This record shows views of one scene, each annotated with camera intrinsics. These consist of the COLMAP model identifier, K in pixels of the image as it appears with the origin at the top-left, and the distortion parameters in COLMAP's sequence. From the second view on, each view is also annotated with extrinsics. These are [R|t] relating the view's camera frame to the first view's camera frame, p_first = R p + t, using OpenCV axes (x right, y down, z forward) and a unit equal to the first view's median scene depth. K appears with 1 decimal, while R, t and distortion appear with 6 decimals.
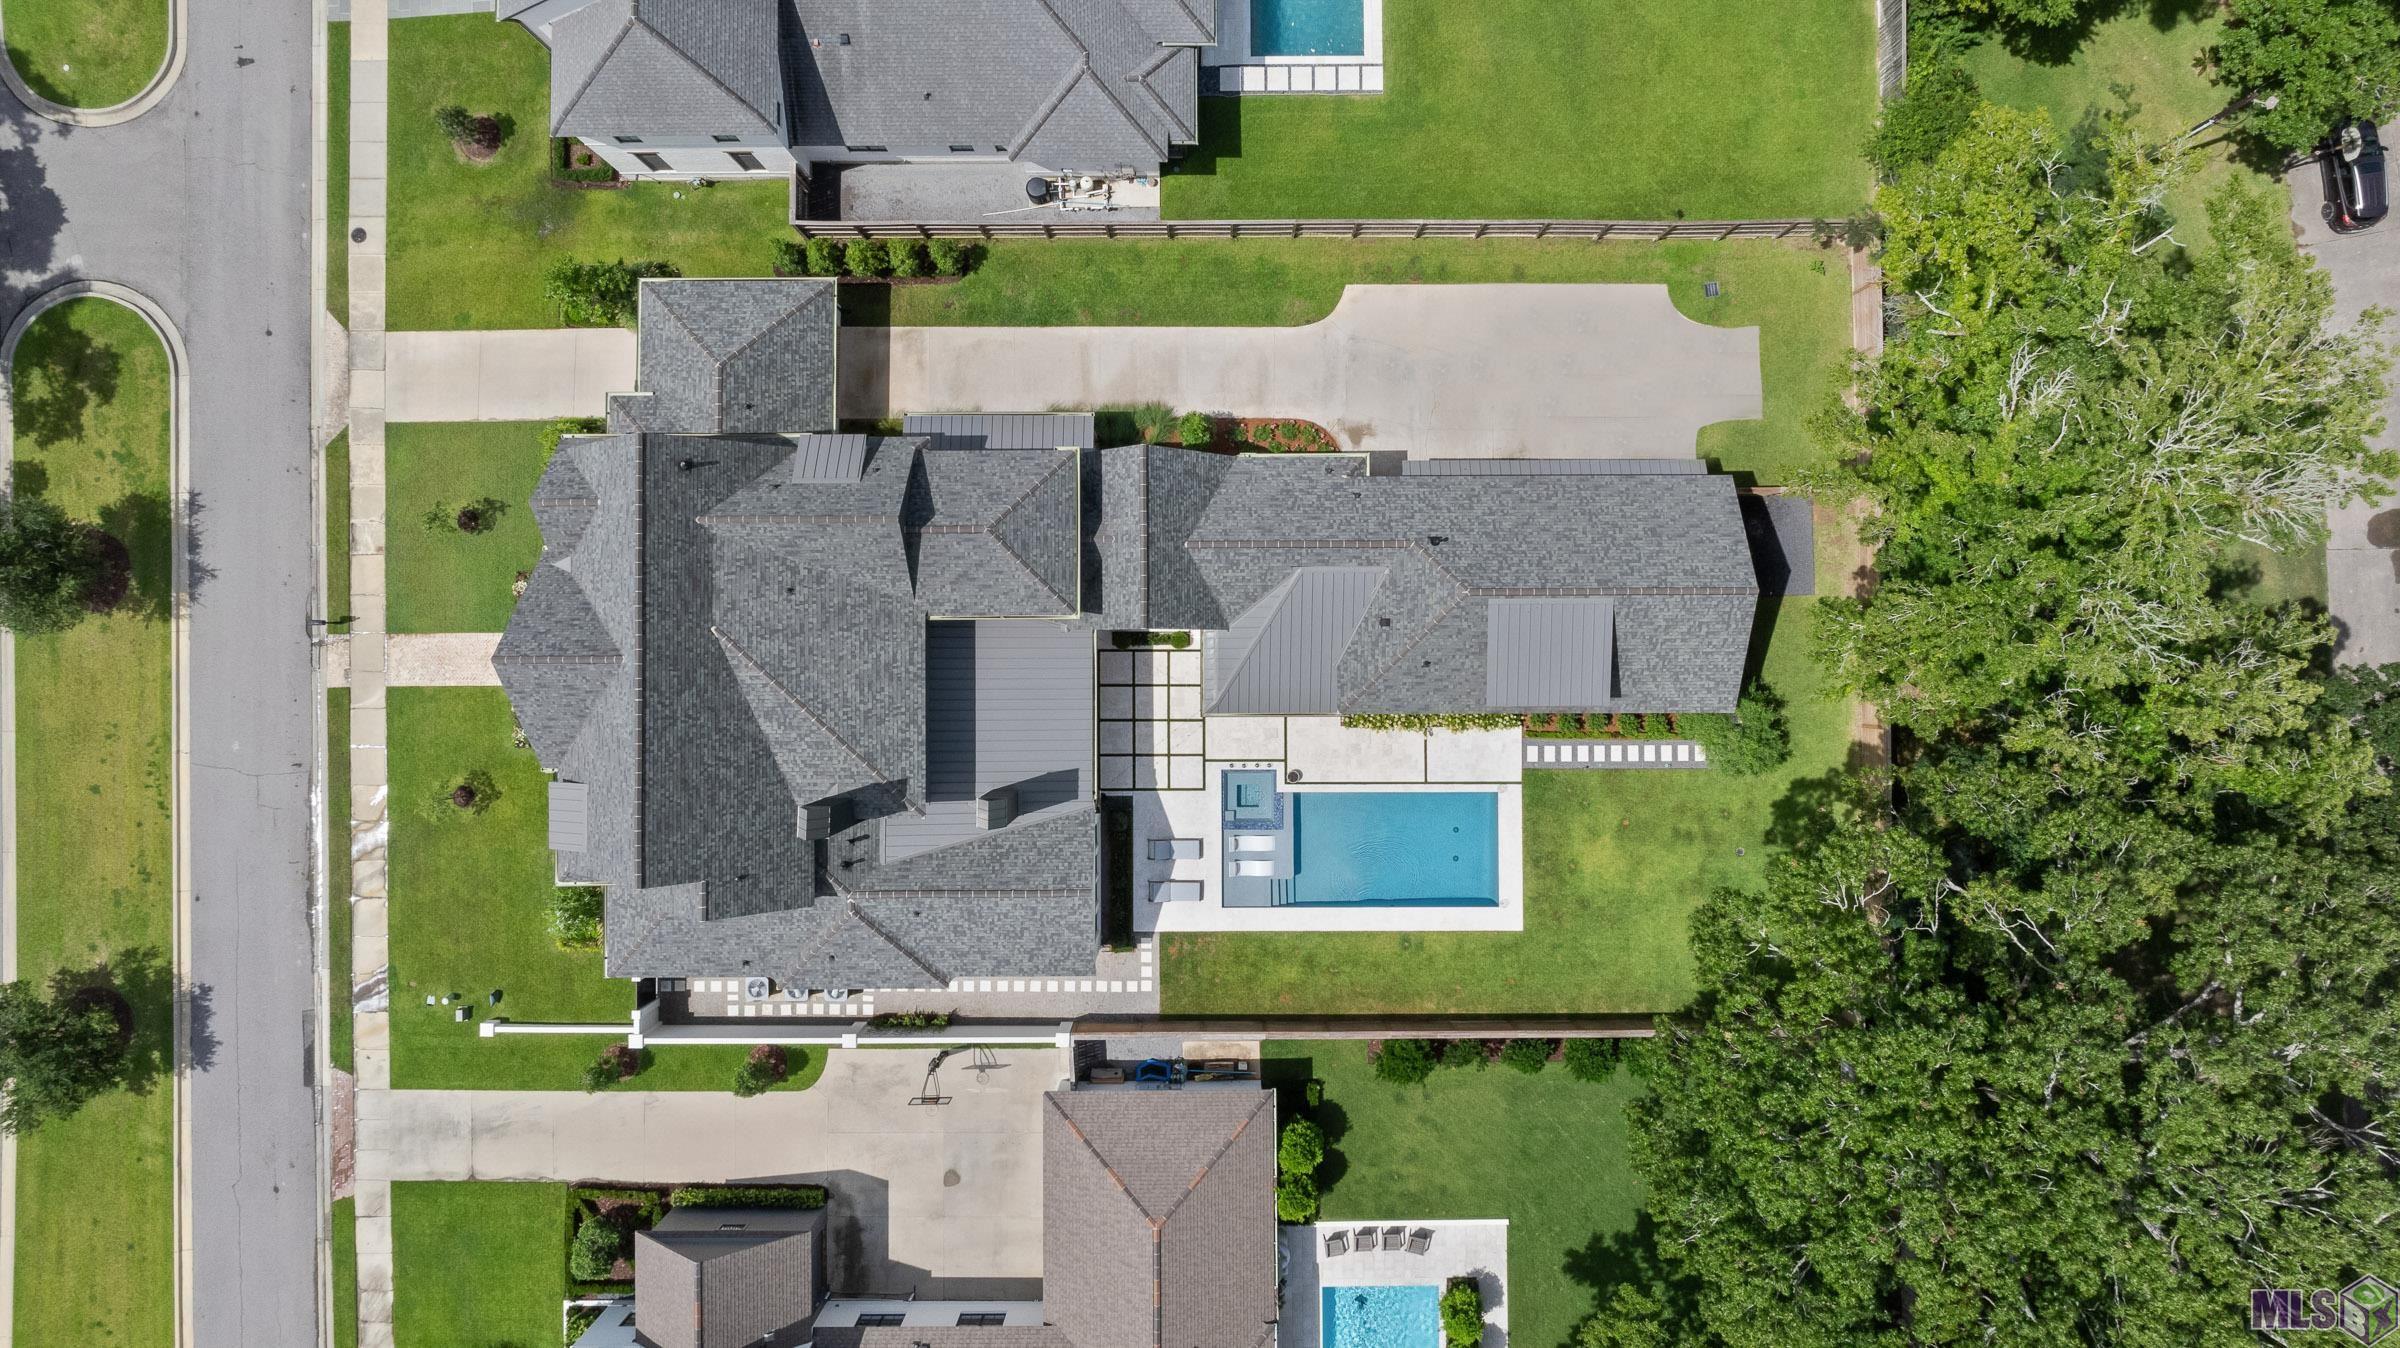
lens RADIAL K [[1578.2, 0, 1236.2], [0, 1578.2, 659.2], [0, 0, 1]] dist [-0.002364, -0.002255]
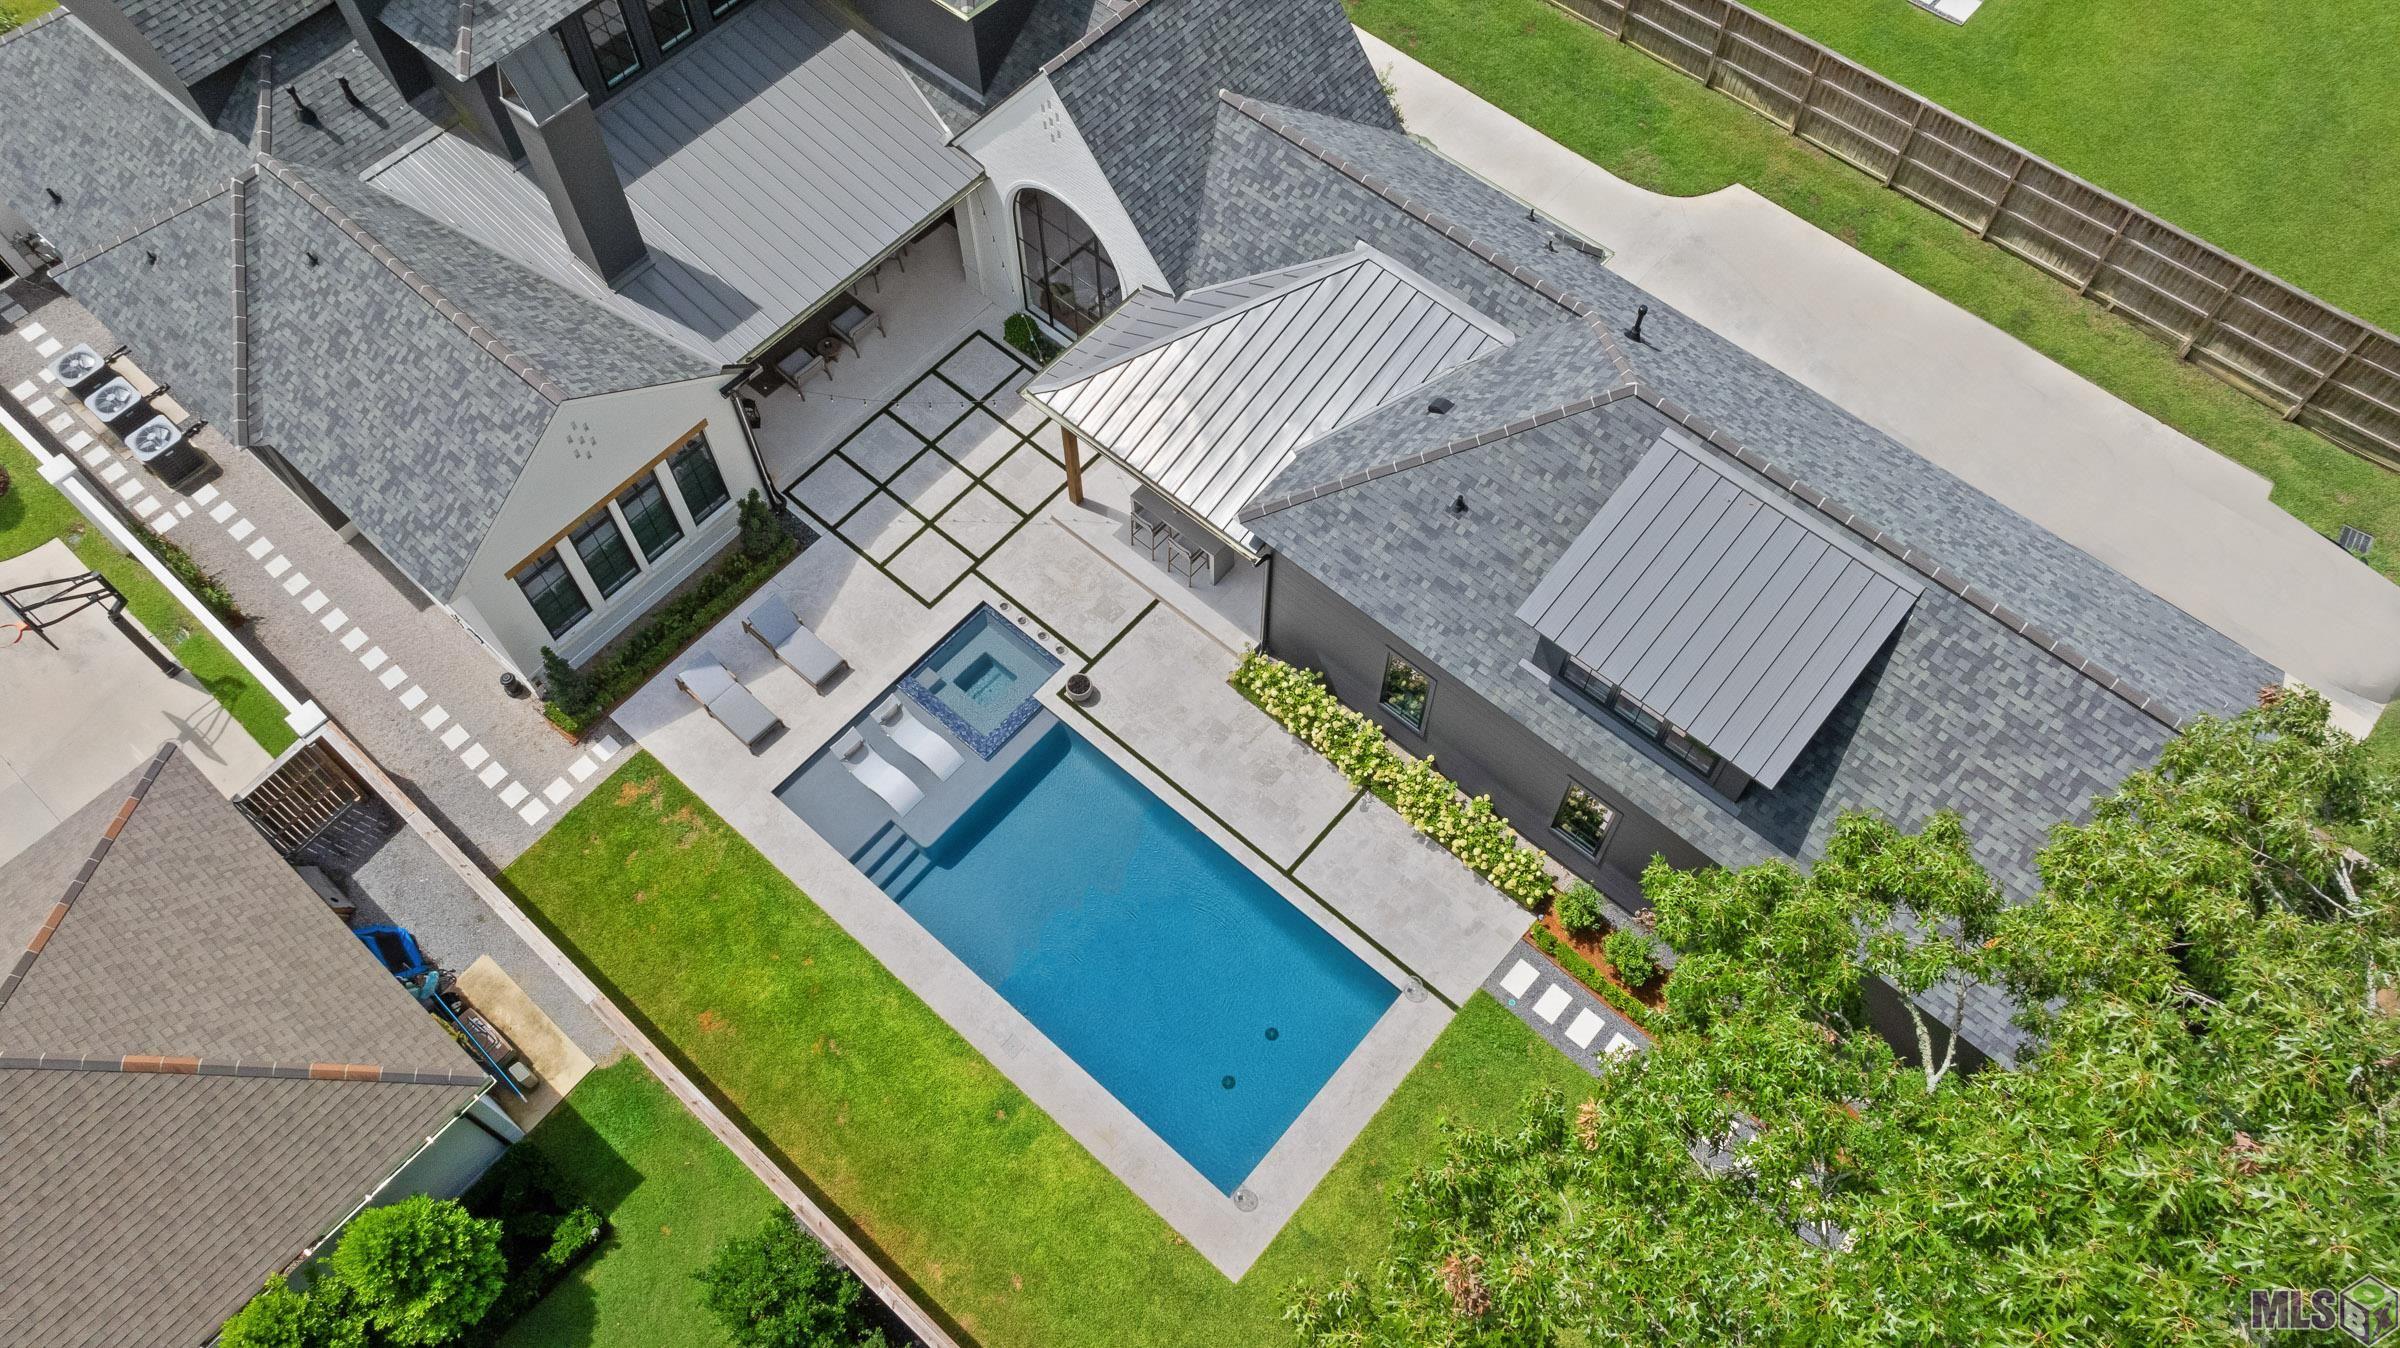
lens RADIAL K [[1673.1, 0, 1207.6], [0, 1673.1, 676.4], [0, 0, 1]] dist [-0.016079, -0.005380]
pose [[0.752295, 0.570207, -0.330025, 0.227567], [-0.658754, 0.658484, -0.363927, 0.228473], [0.009803, 0.491186, 0.871000, 0.561104]]
